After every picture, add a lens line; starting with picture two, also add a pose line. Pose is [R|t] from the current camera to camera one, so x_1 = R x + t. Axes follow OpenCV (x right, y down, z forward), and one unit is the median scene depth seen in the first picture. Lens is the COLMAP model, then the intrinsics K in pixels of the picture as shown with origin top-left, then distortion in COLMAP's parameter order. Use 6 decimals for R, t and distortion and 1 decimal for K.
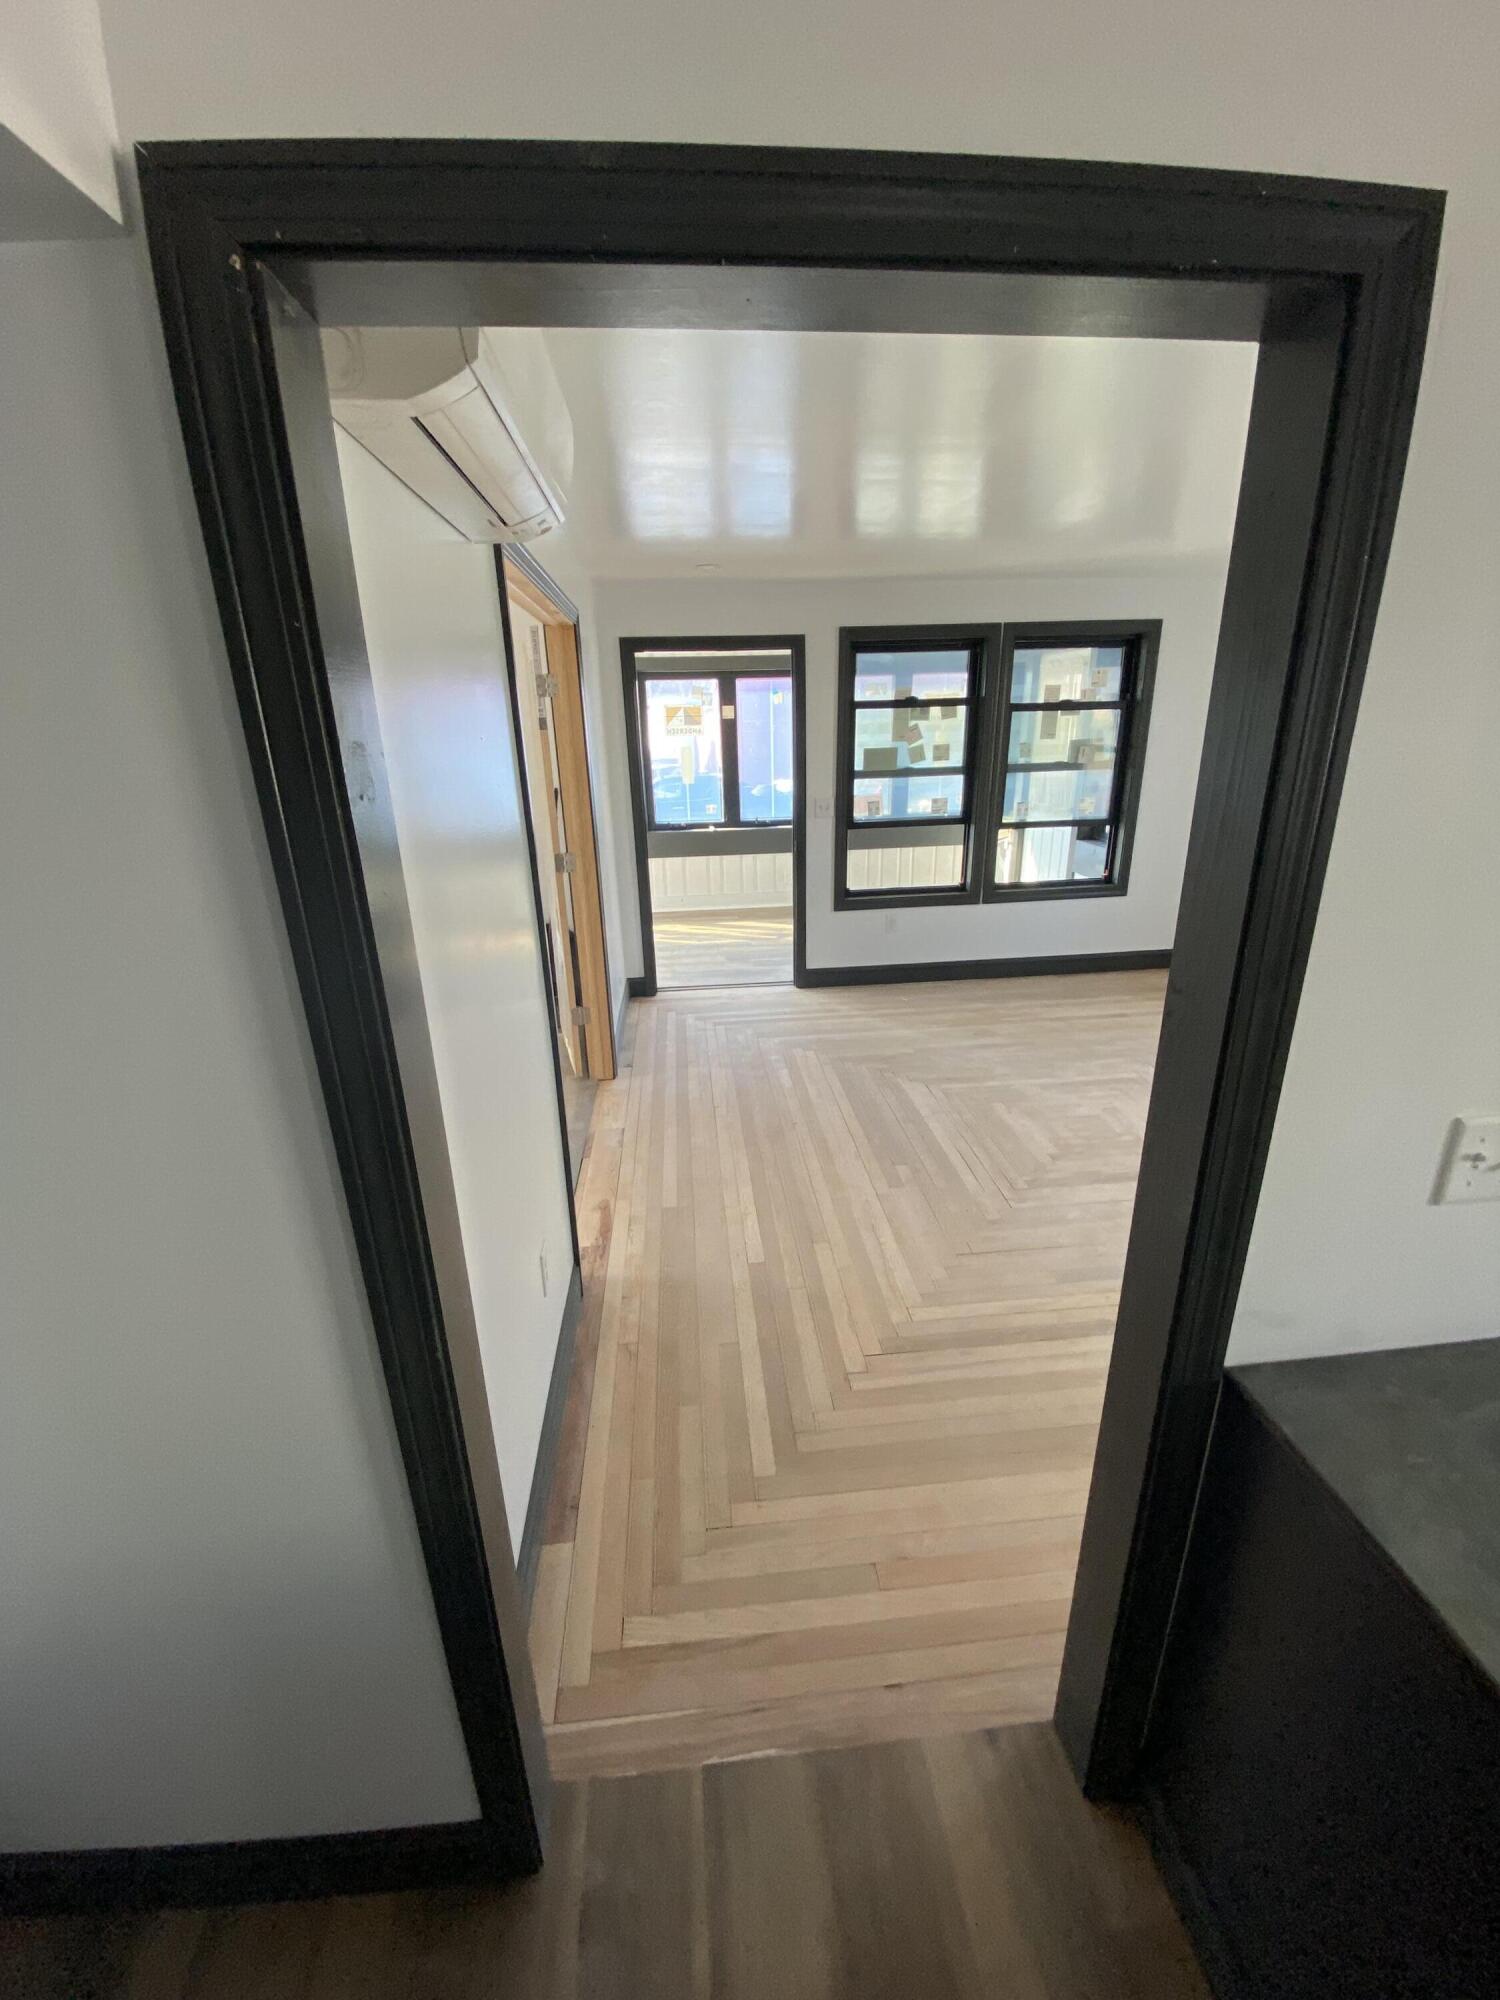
lens RADIAL K [[802.1, 0, 752.0], [0, 802.1, 997.6], [0, 0, 1]] dist [0.029802, -0.025620]
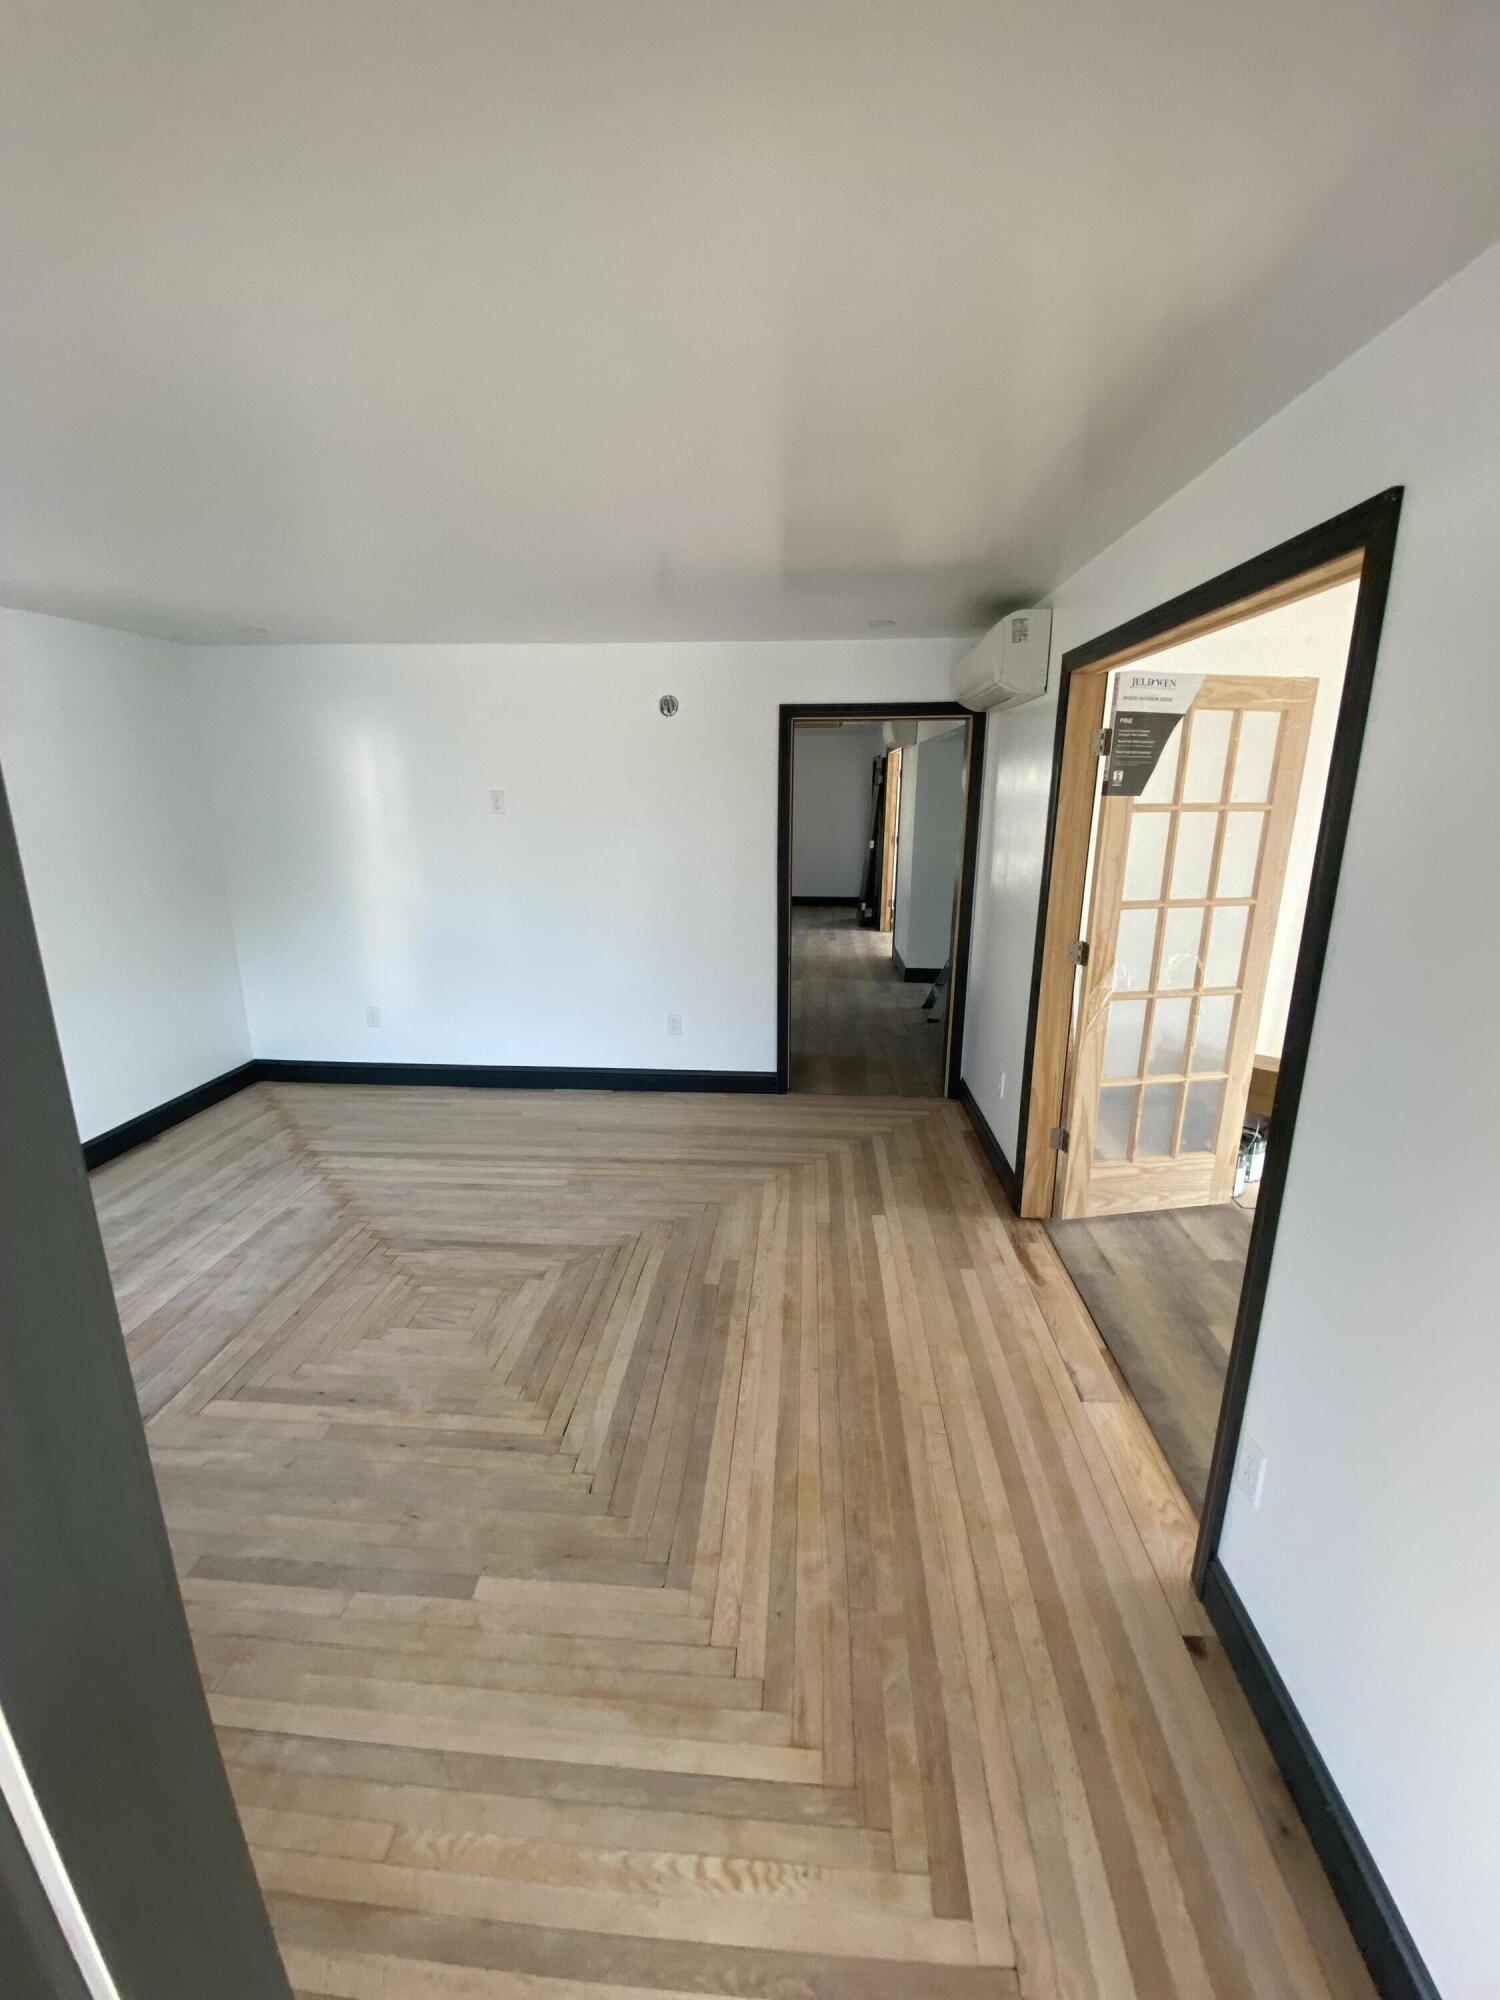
lens RADIAL K [[810.4, 0, 746.9], [0, 810.4, 990.9], [0, 0, 1]] dist [0.022487, -0.020946]
pose [[-0.985346, -0.011415, 0.170185, -0.001819], [0.083422, 0.838029, 0.539210, -0.424764], [-0.148775, 0.545506, -0.824797, 1.219812]]
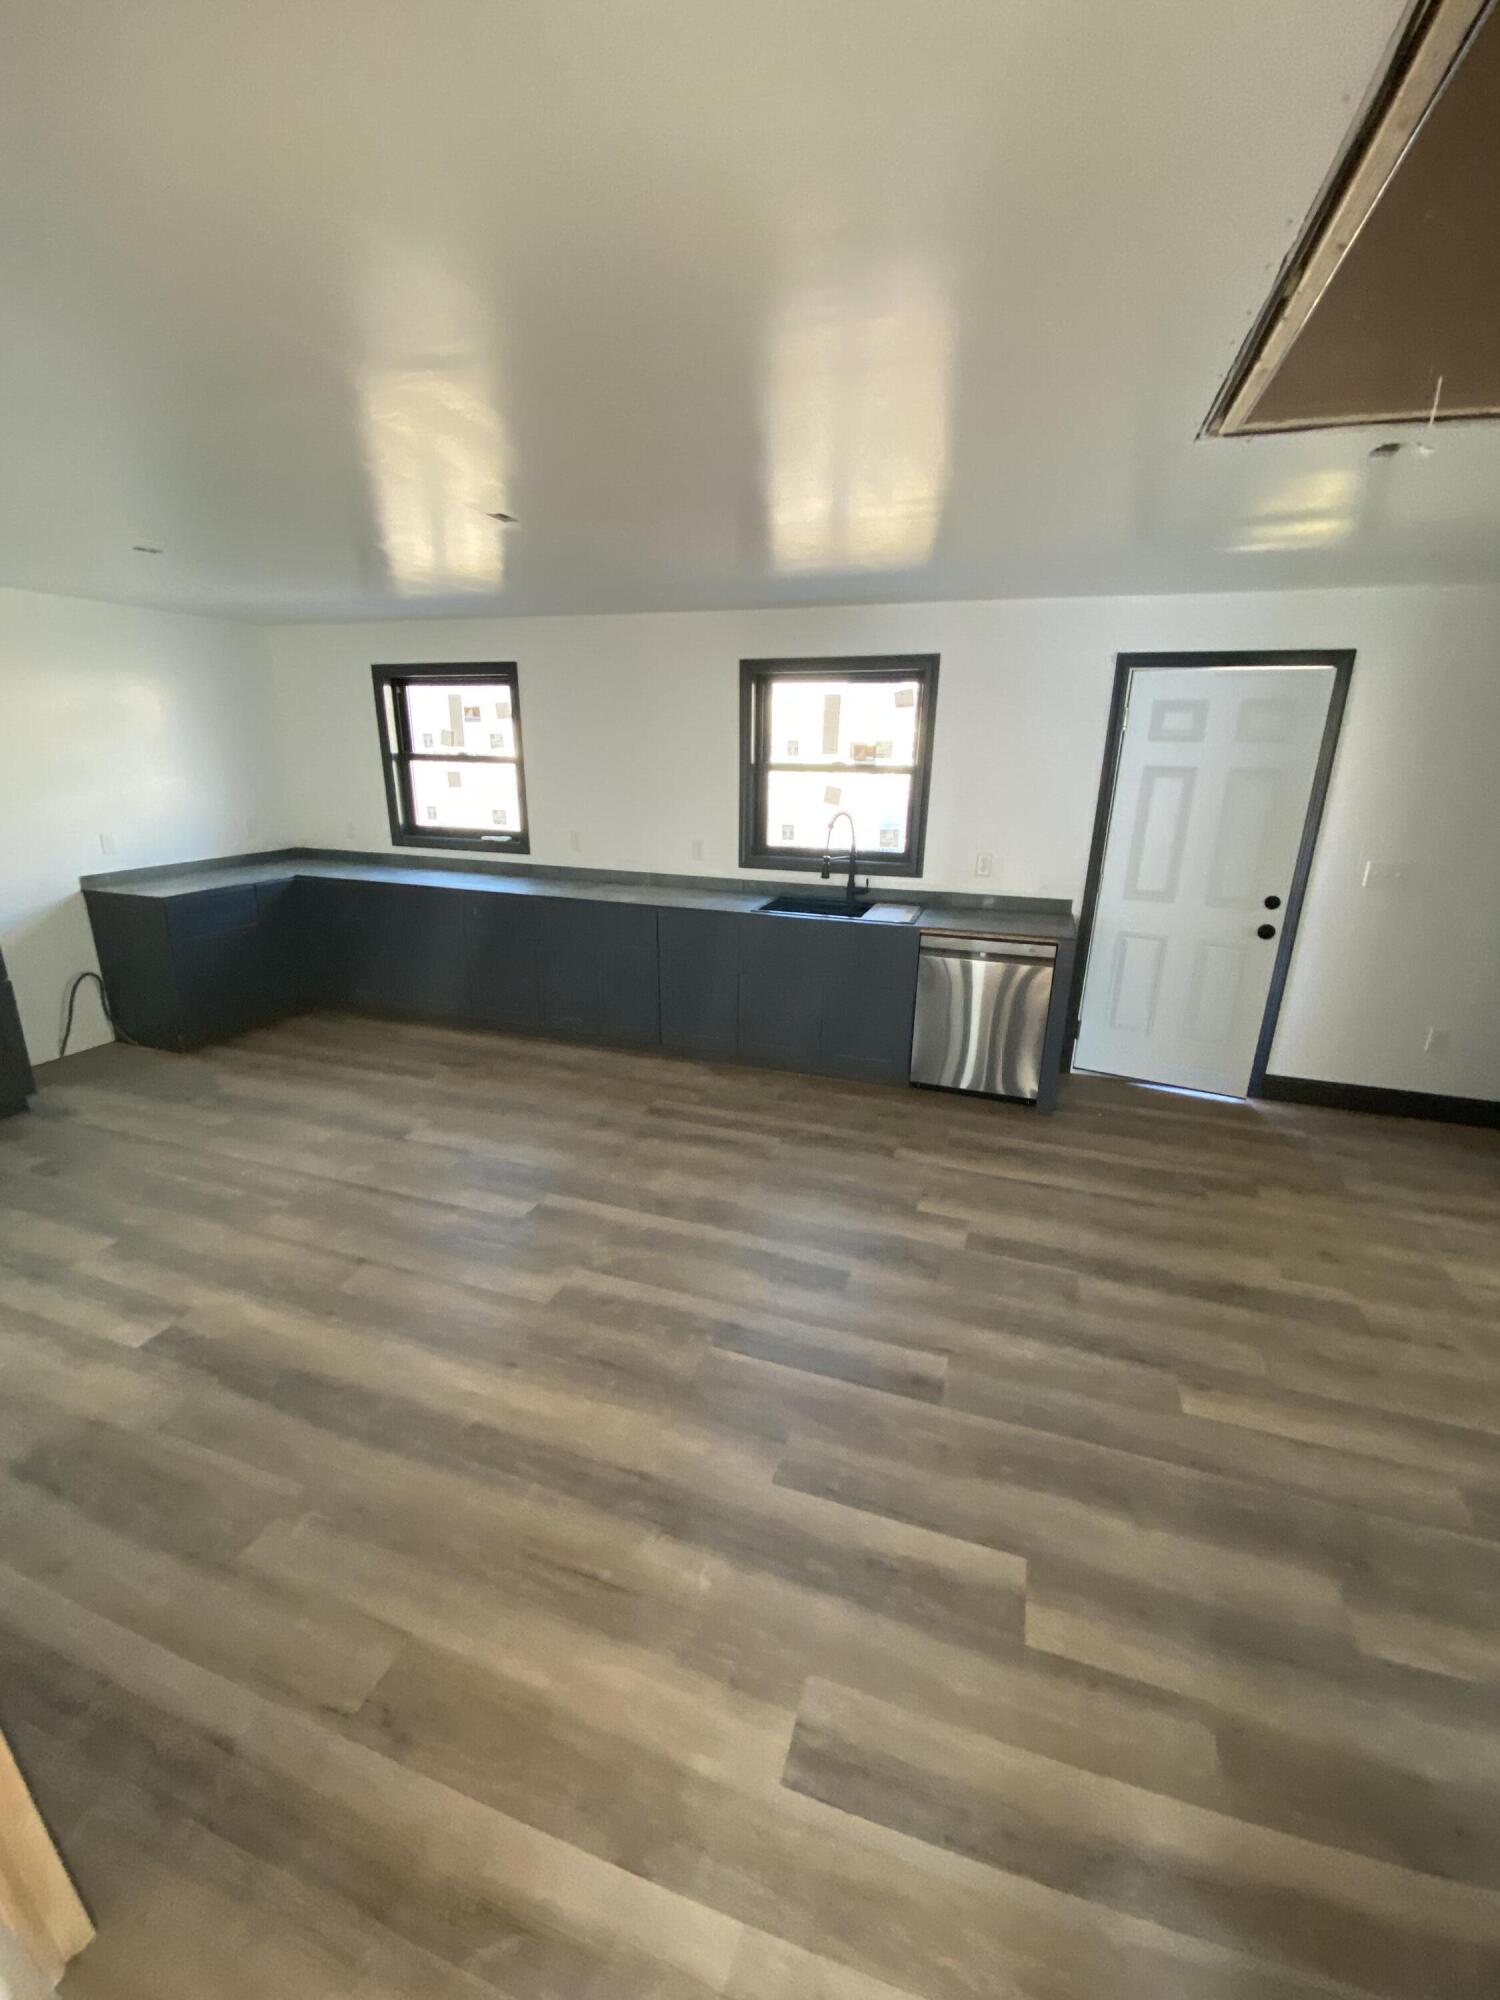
lens RADIAL K [[796.8, 0, 746.3], [0, 796.8, 1005.9], [0, 0, 1]] dist [0.020033, -0.019907]
pose [[0.402606, -0.244502, 0.882115, -0.083053], [0.270592, 0.952389, 0.140479, 0.342001], [-0.874464, 0.182136, 0.449598, -0.971008]]
